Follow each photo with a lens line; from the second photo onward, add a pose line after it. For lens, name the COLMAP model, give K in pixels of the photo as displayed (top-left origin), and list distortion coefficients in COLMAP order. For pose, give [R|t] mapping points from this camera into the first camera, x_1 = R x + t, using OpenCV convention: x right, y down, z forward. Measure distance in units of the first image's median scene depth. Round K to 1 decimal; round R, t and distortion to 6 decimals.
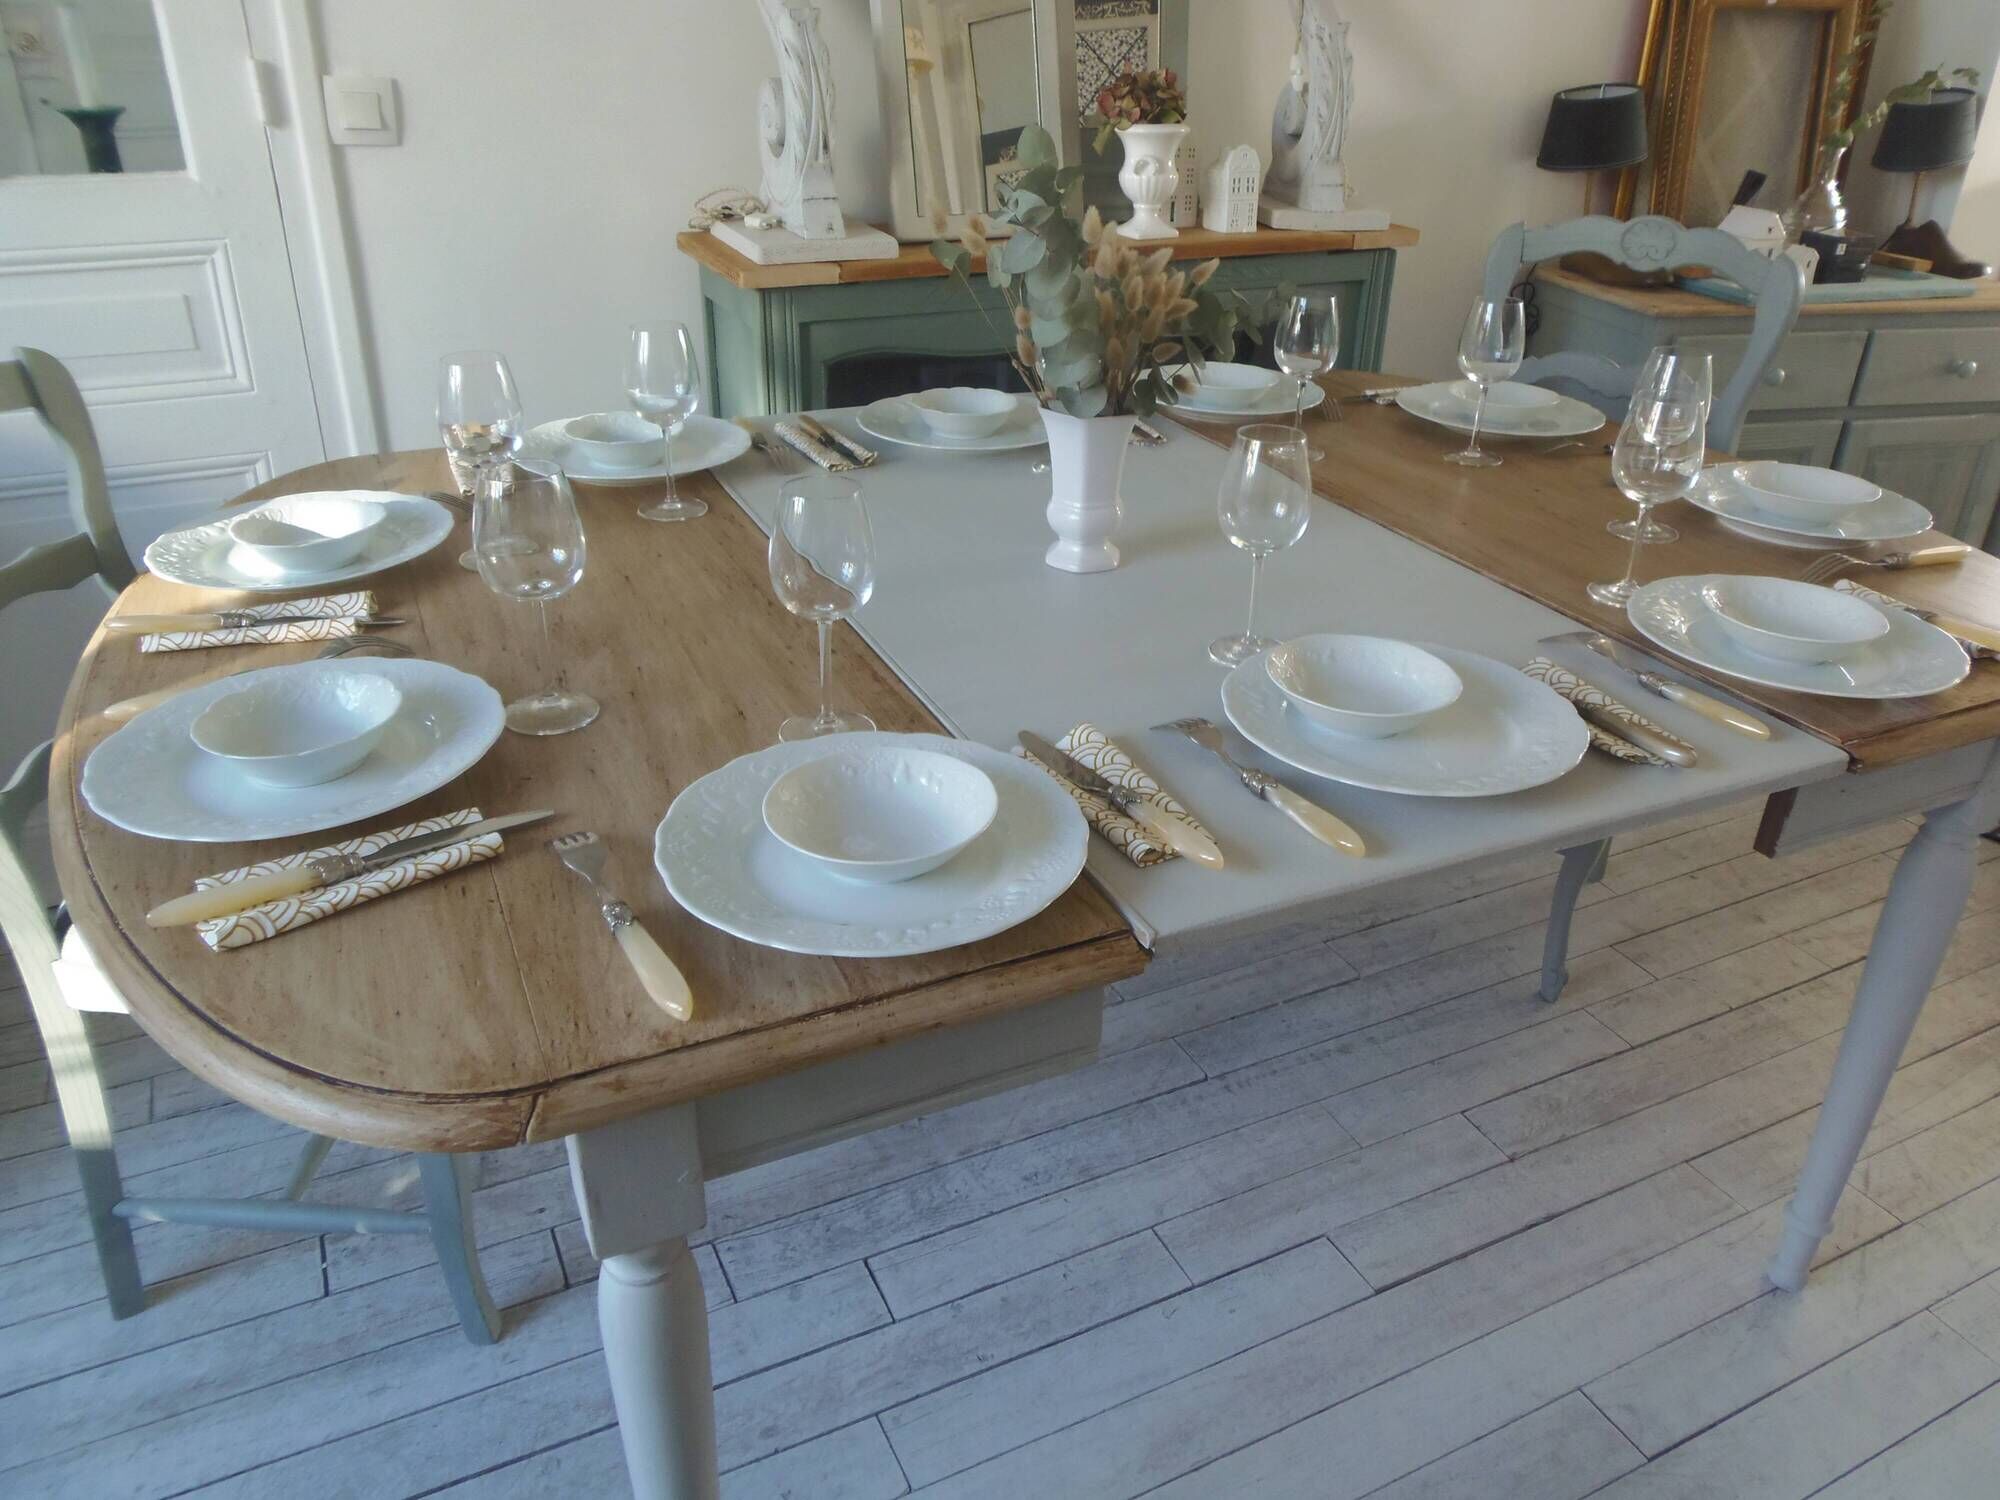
lens RADIAL K [[1451.4, 0, 1013.8], [0, 1451.4, 724.1], [0, 0, 1]] dist [-0.014898, -0.003415]
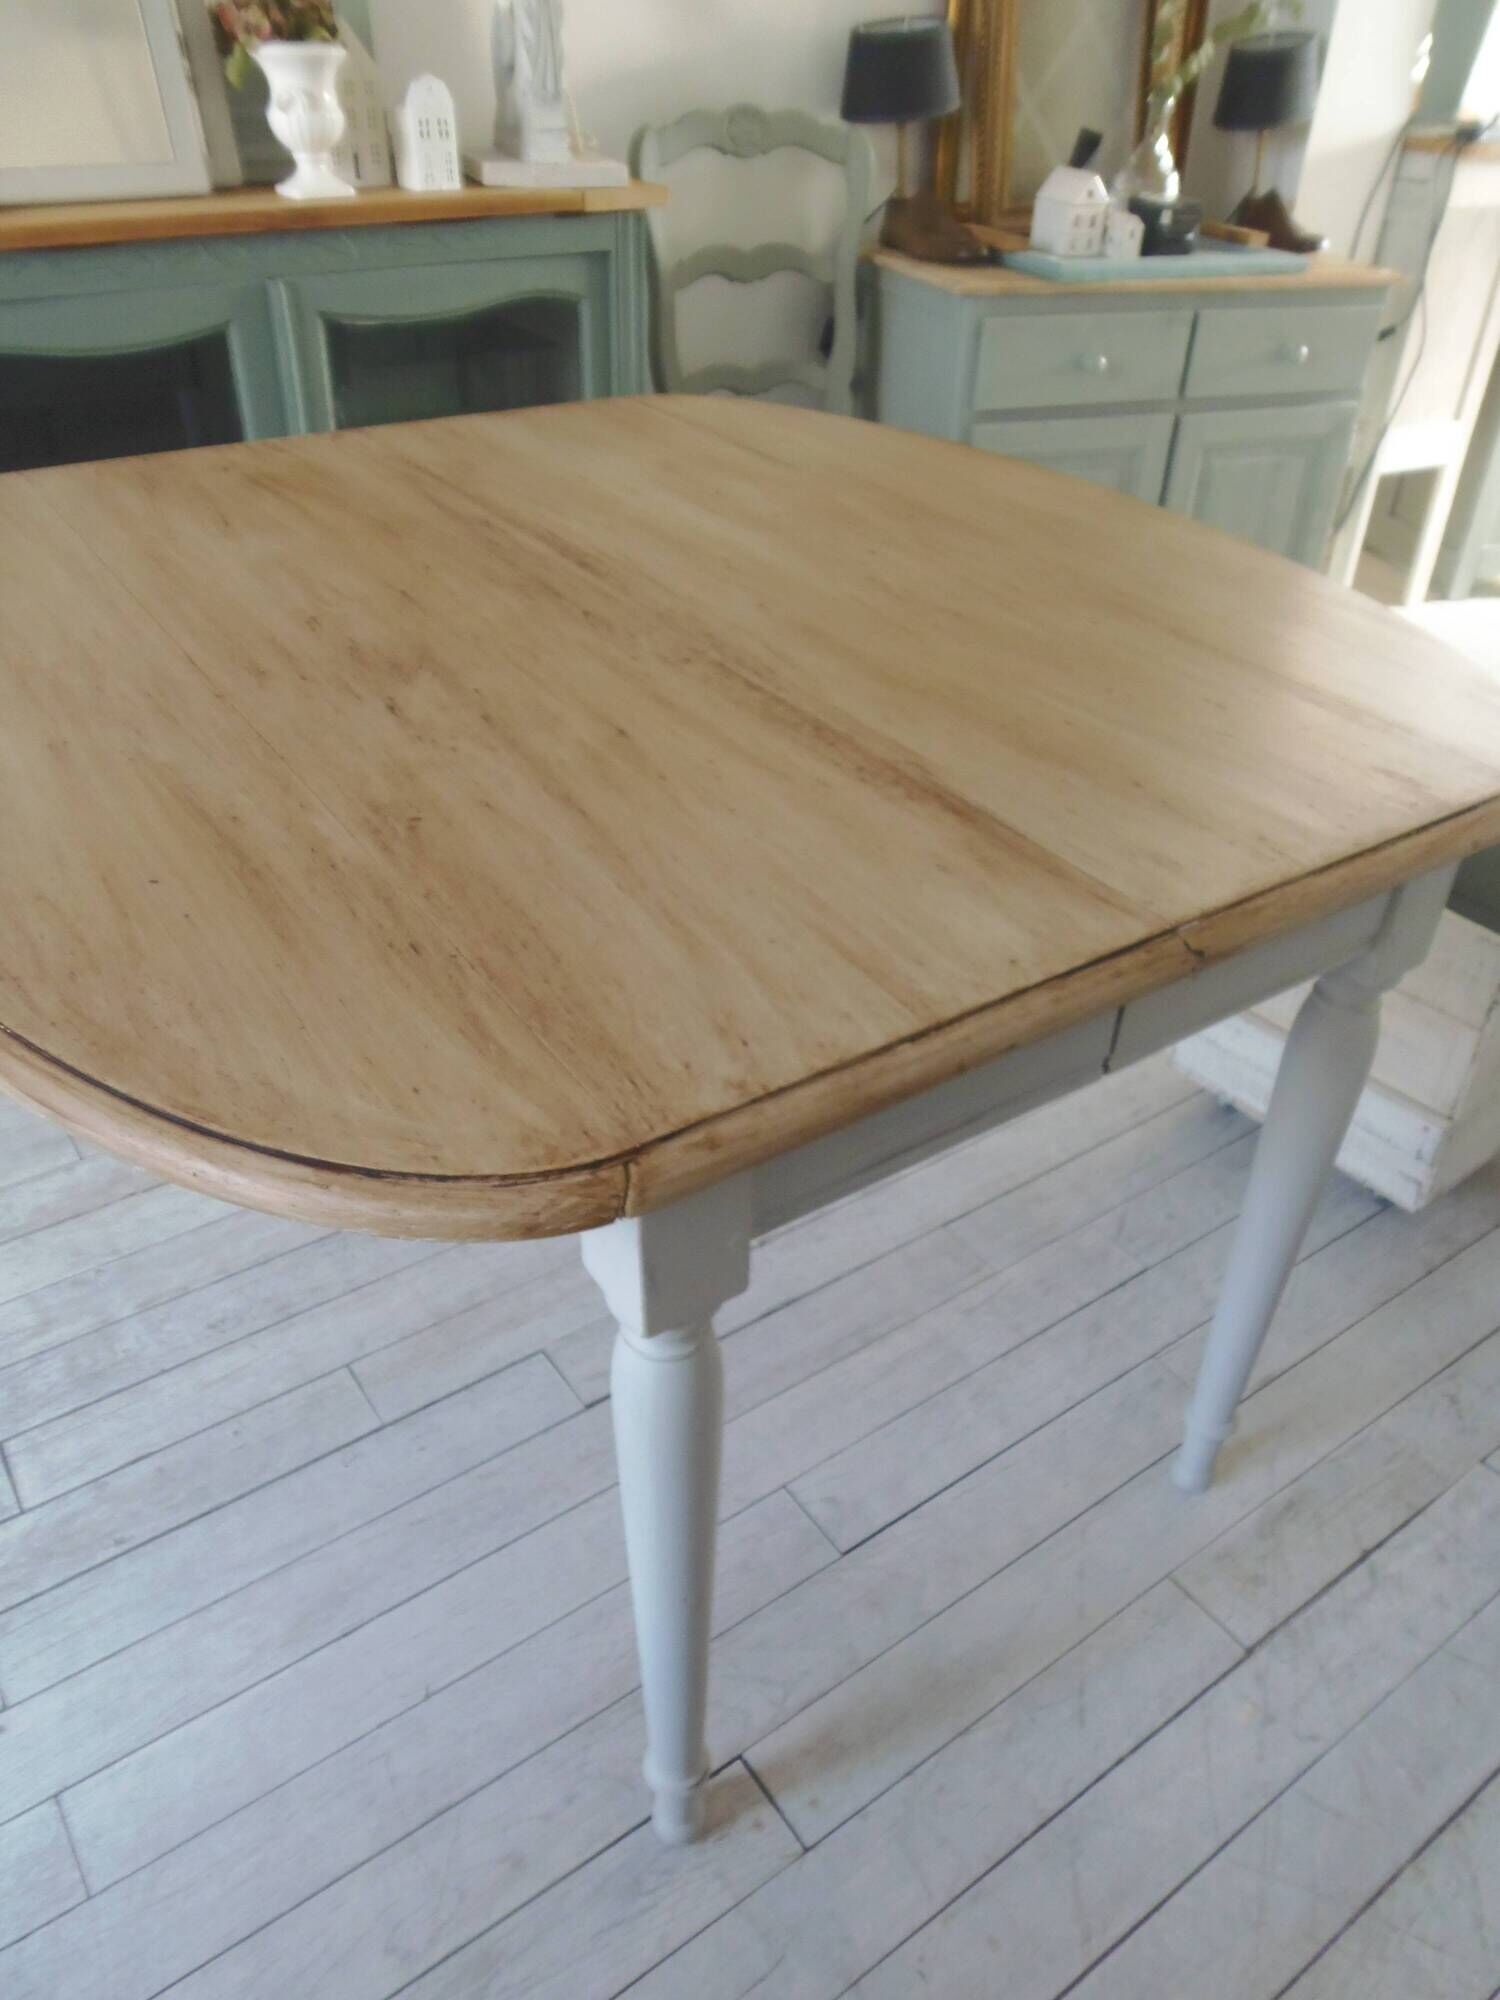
lens RADIAL K [[1451.4, 0, 779.1], [0, 1451.4, 1031.4], [0, 0, 1]] dist [-0.014898, -0.003415]
pose [[0.984323, -0.089048, 0.152244, 0.215822], [0.062157, 0.982949, 0.173054, 0.004109], [-0.165058, -0.160878, 0.973075, 0.102267]]
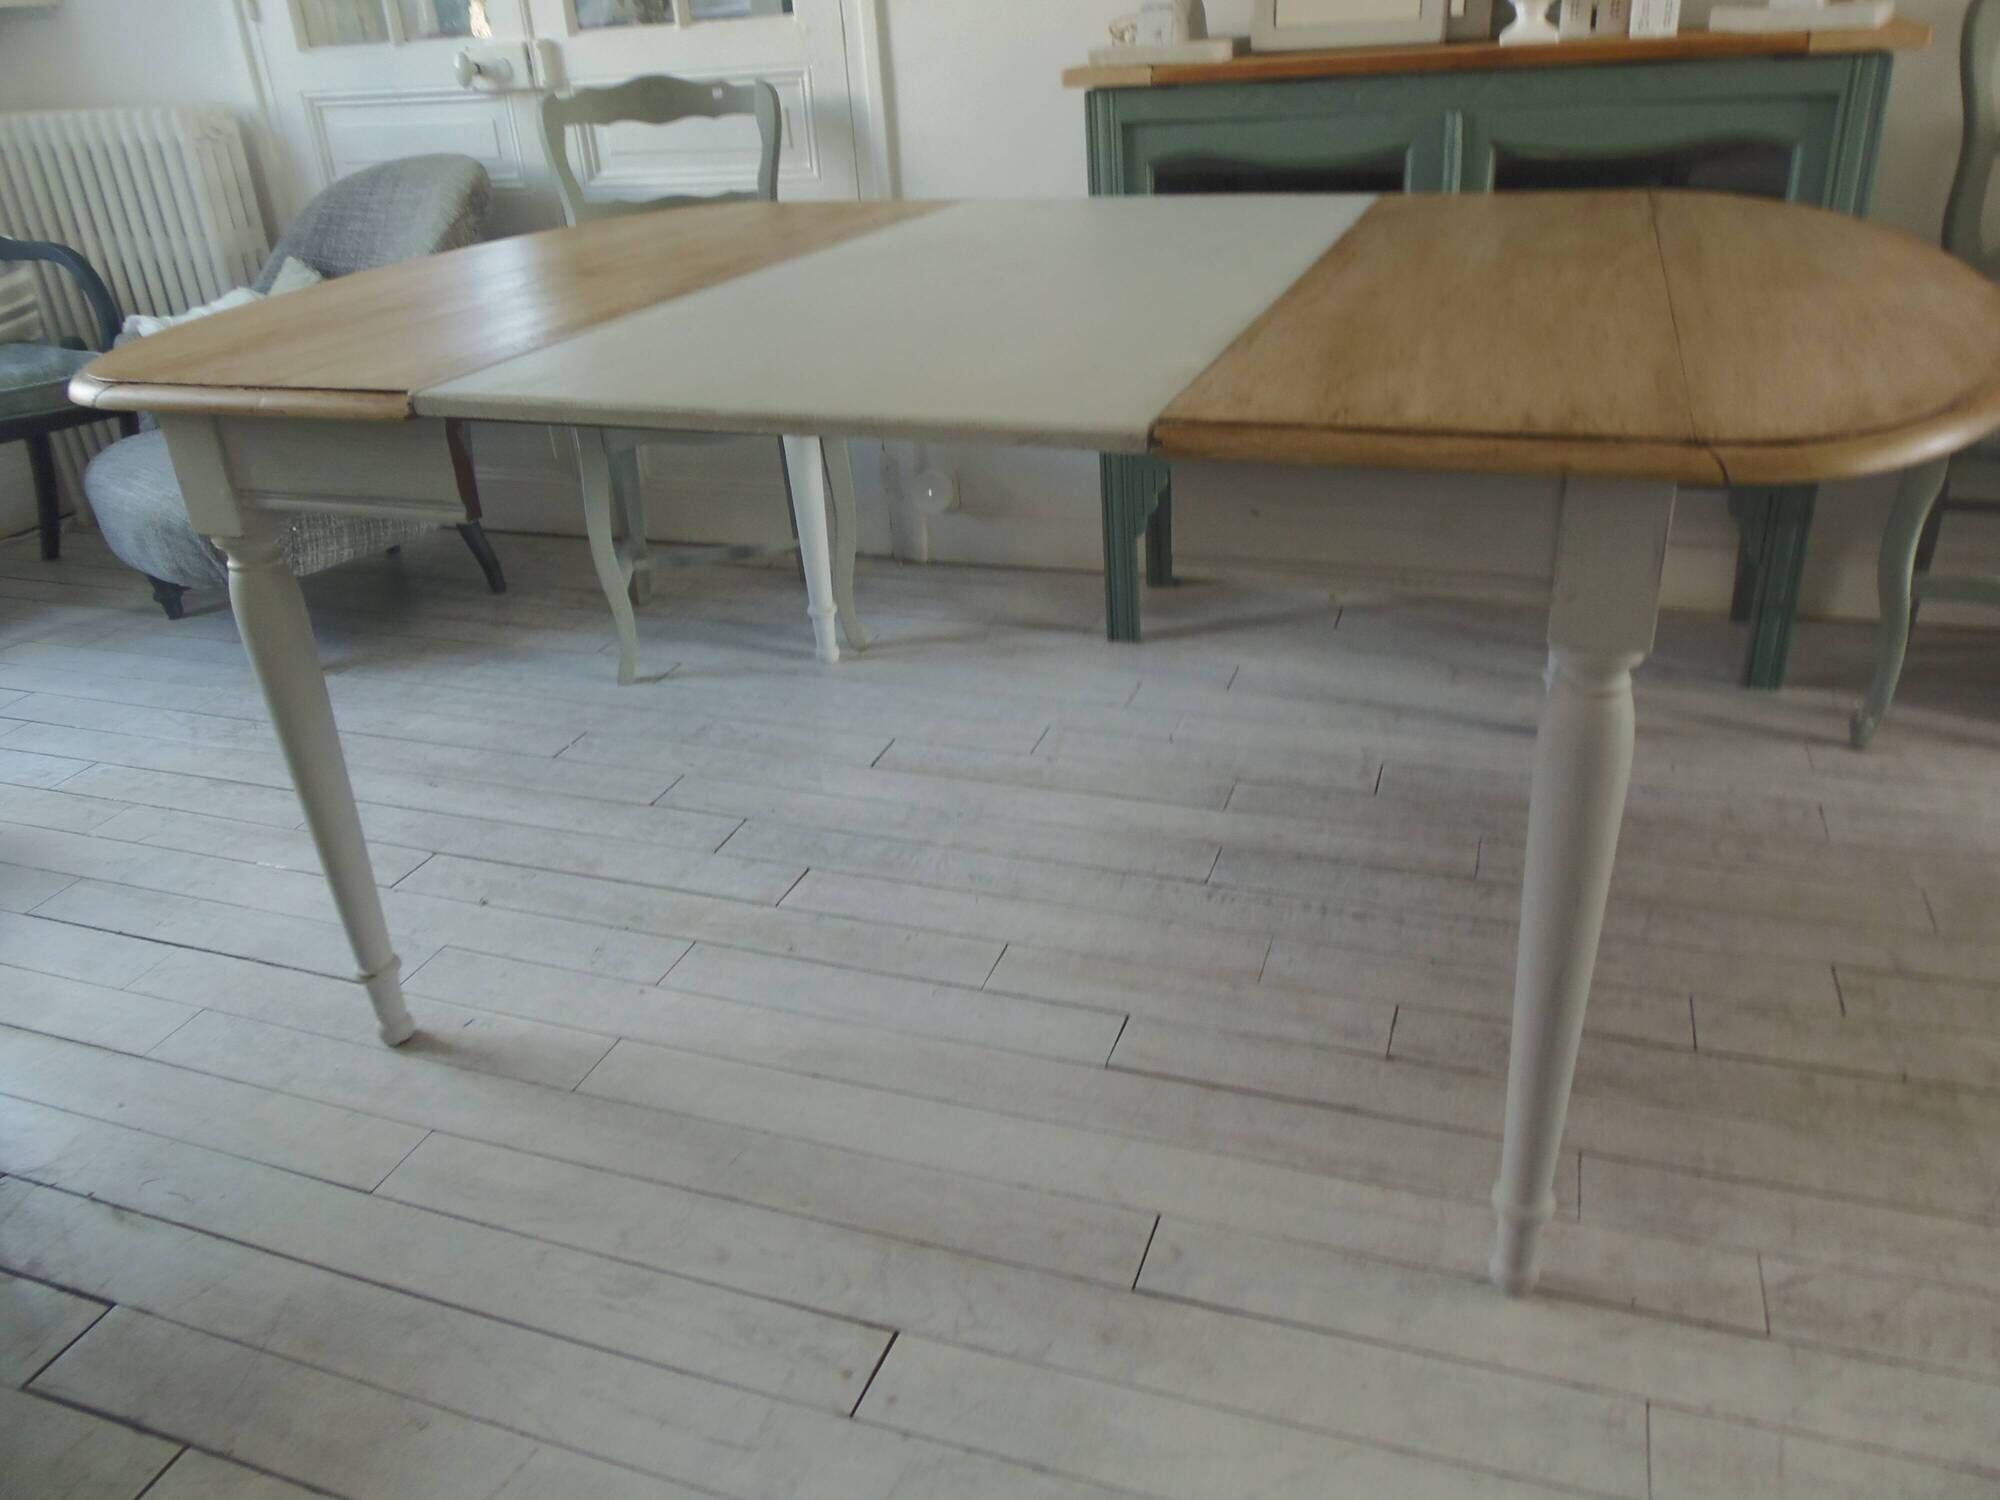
lens RADIAL K [[1451.4, 0, 1007.2], [0, 1451.4, 702.8], [0, 0, 1]] dist [-0.014898, -0.003415]
pose [[0.696812, 0.252575, -0.671311, 0.681184], [-0.255413, 0.961972, 0.096818, 0.069191], [0.670236, 0.103997, 0.734825, 0.185287]]
